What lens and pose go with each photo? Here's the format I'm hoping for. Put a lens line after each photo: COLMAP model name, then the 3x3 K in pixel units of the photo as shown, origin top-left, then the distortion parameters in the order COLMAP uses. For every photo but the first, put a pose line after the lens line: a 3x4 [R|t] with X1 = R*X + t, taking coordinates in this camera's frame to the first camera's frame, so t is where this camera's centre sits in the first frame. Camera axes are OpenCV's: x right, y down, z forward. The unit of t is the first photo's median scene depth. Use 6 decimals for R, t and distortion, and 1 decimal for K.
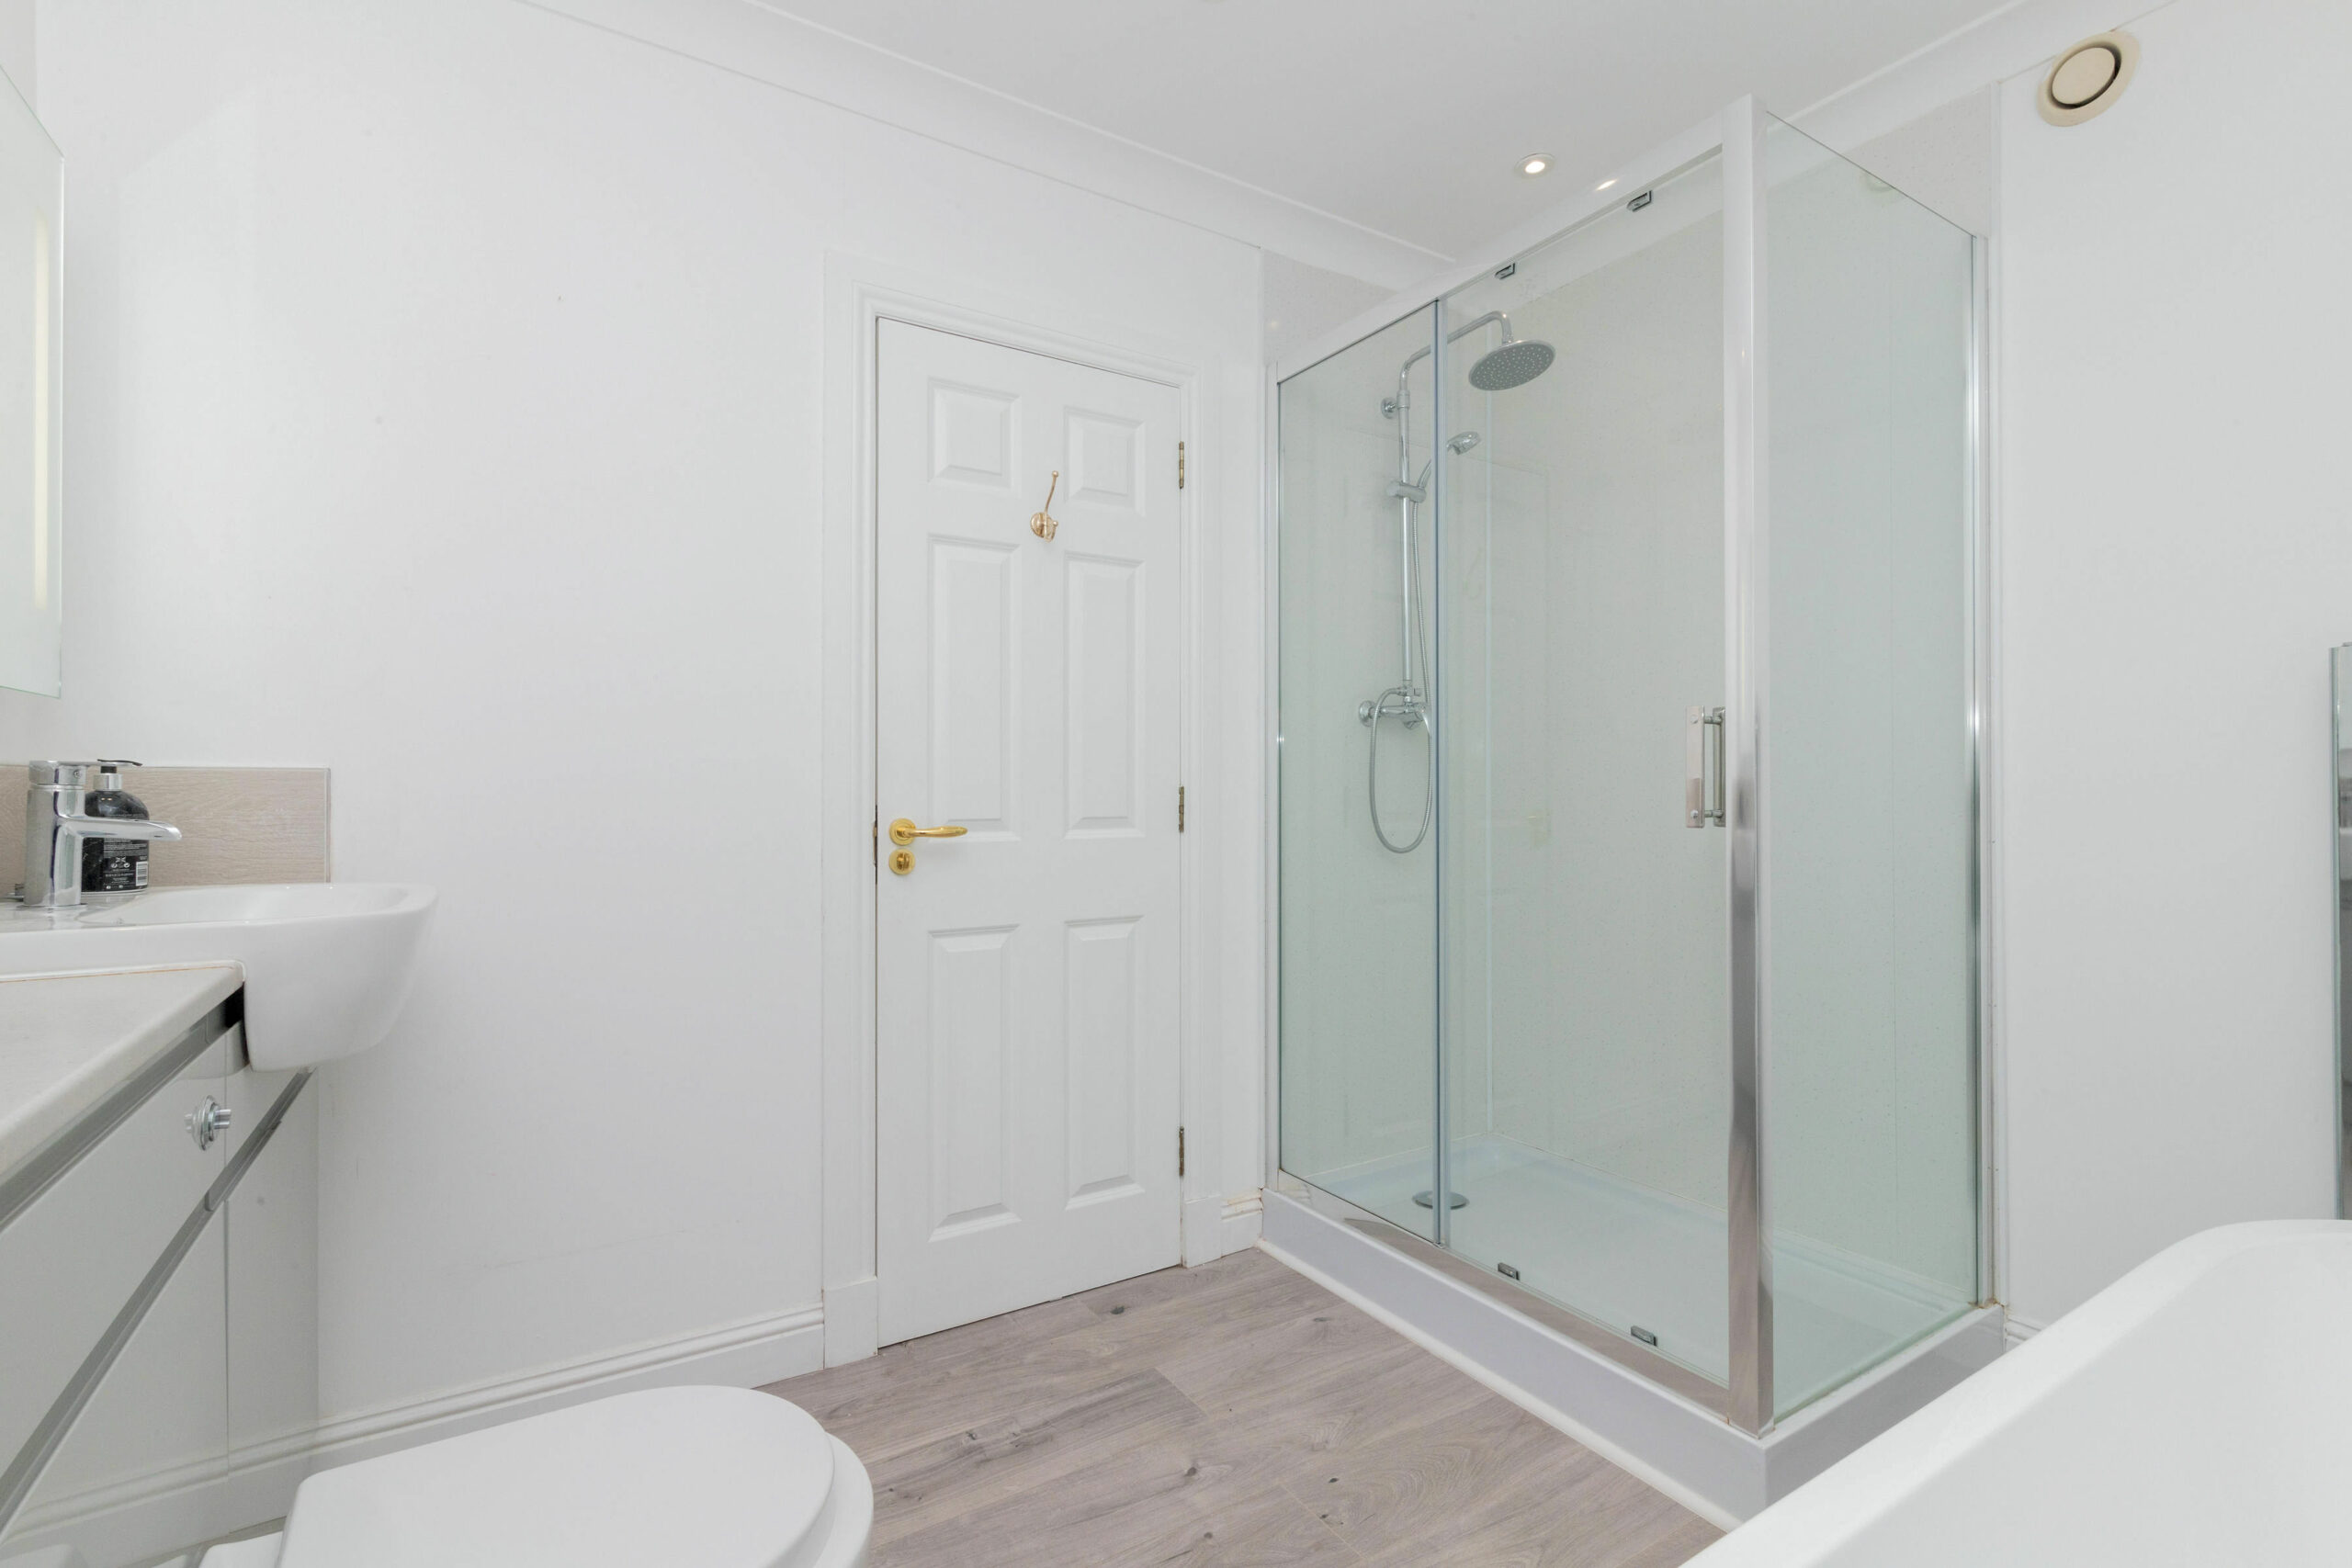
lens RADIAL K [[1068.9, 0, 1173.6], [0, 1068.9, 784.9], [0, 0, 1]] dist [0.001070, -0.001080]
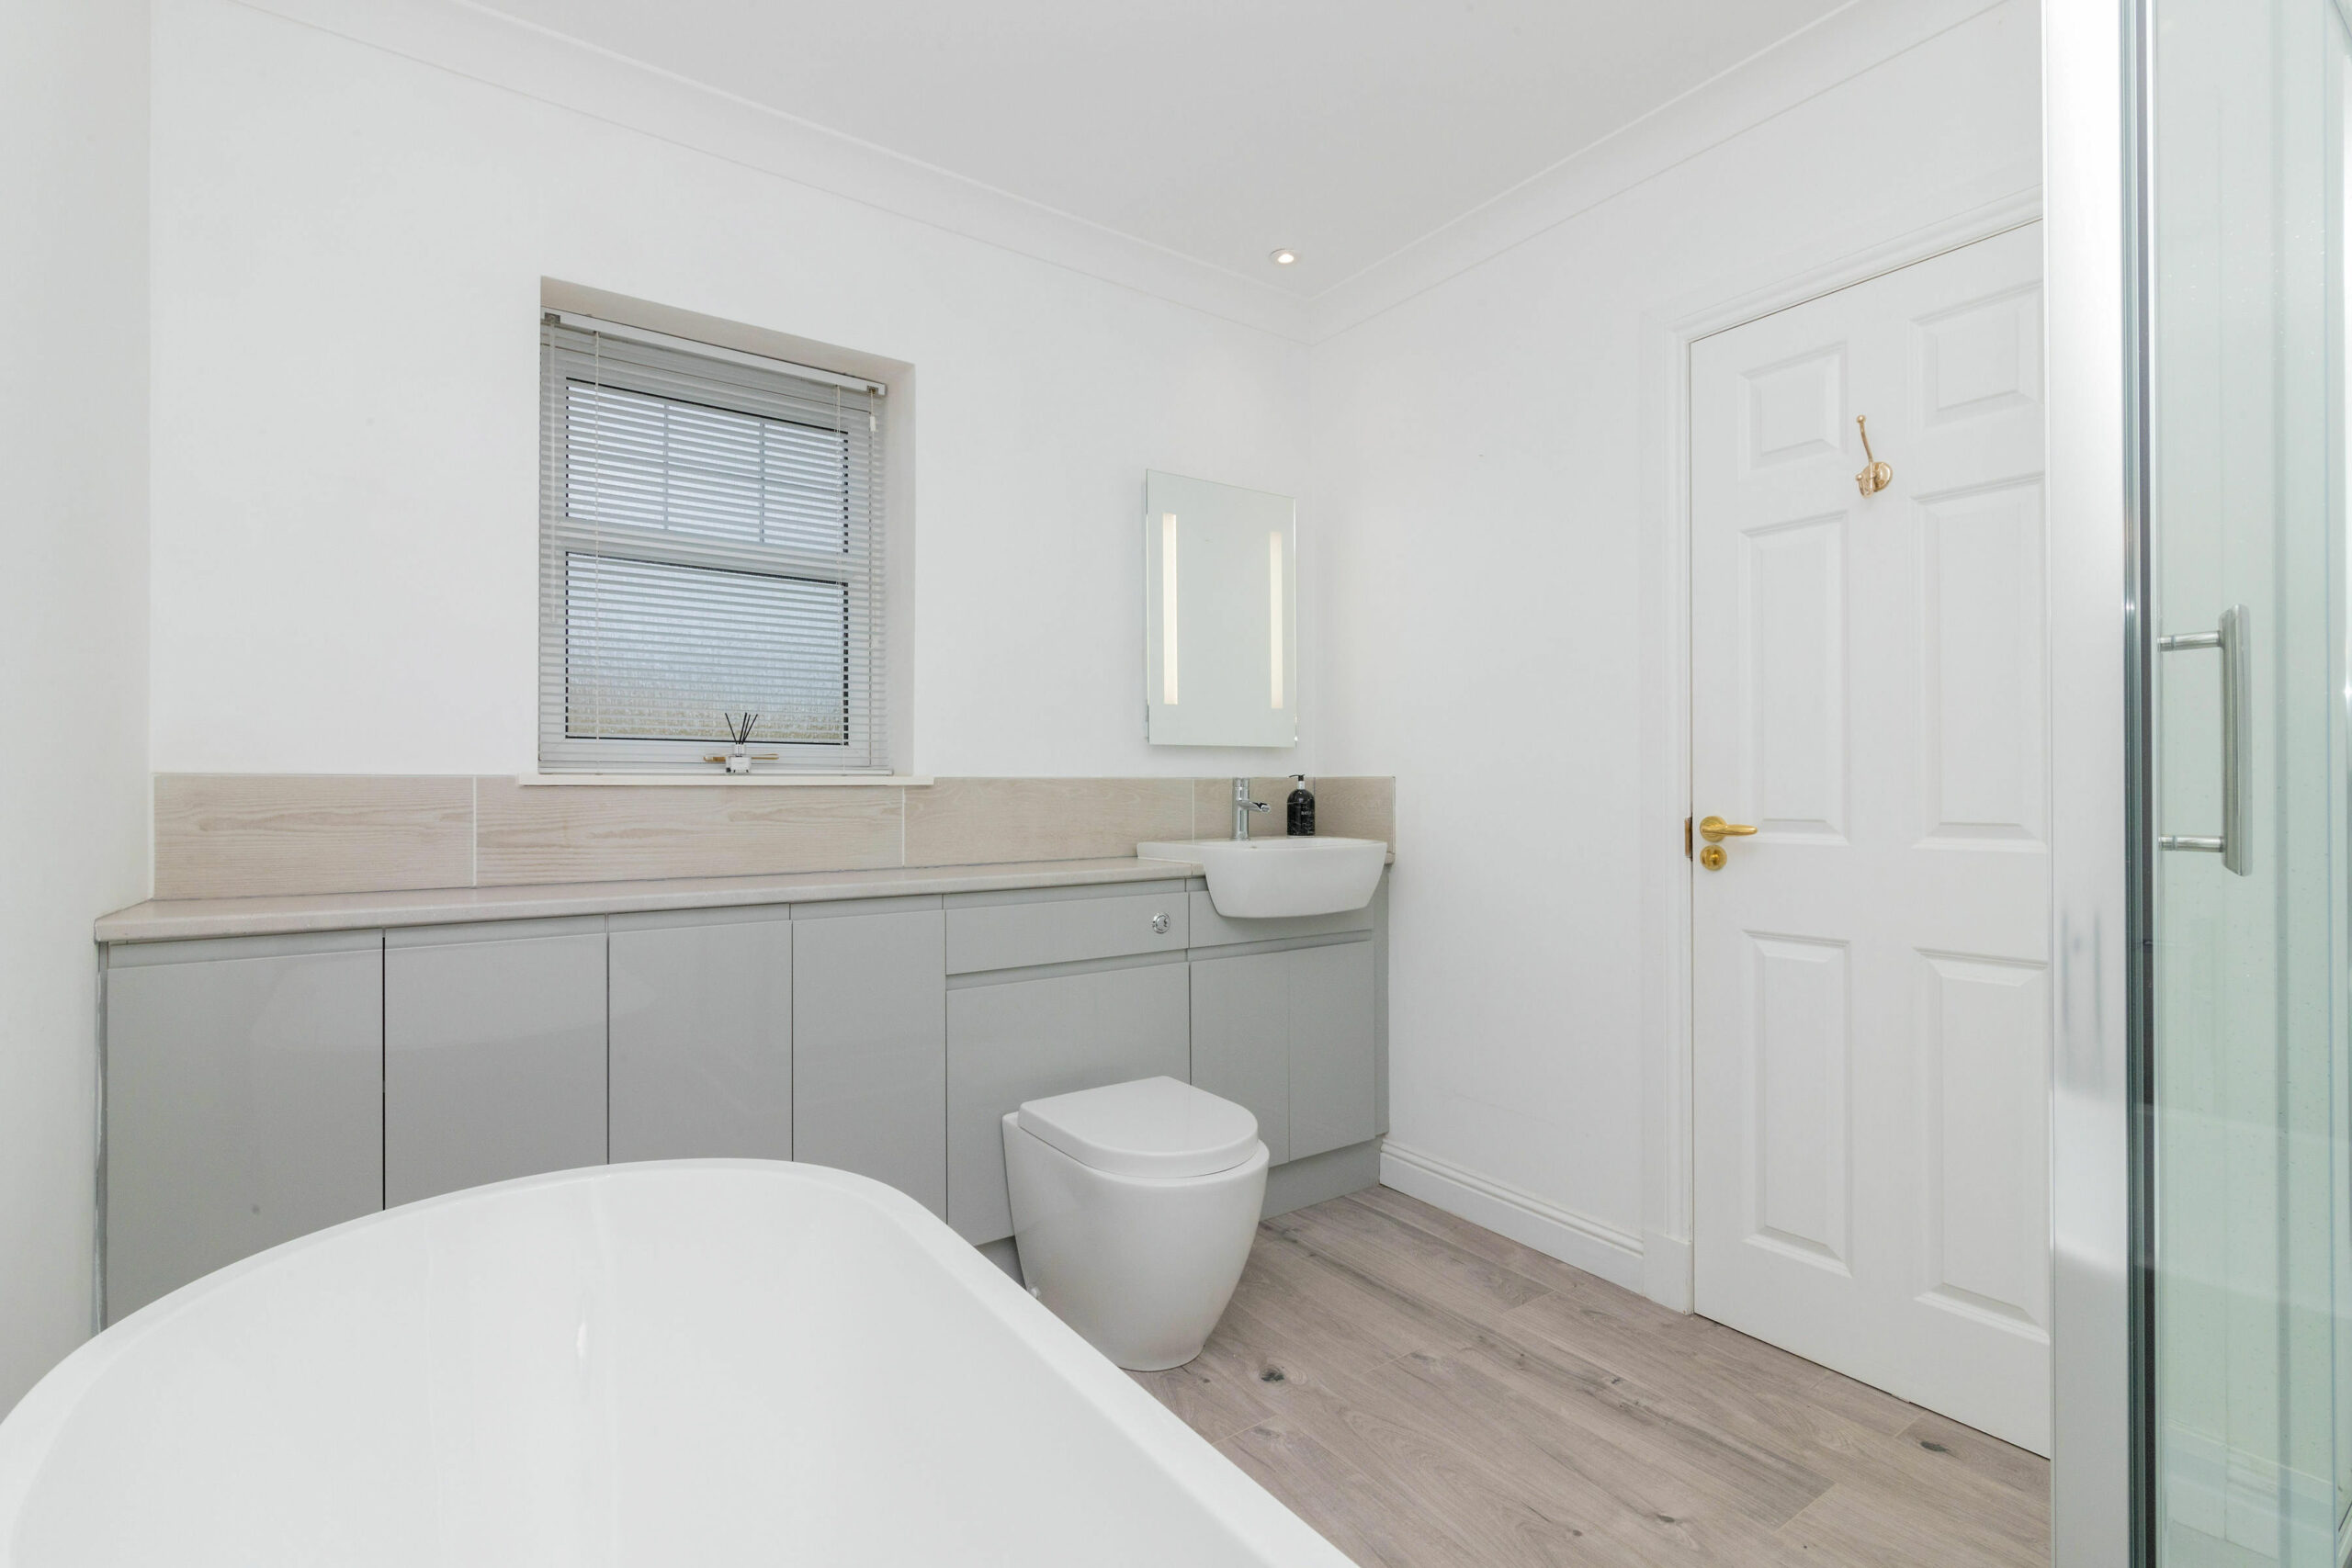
lens RADIAL K [[1068.9, 0, 1175.0], [0, 1068.9, 786.1], [0, 0, 1]] dist [0.001070, -0.001080]
pose [[0.051432, -0.000840, -0.998676, 0.784493], [0.006897, 0.999976, -0.000486, -0.000171], [0.998653, -0.006863, 0.051437, 0.445999]]
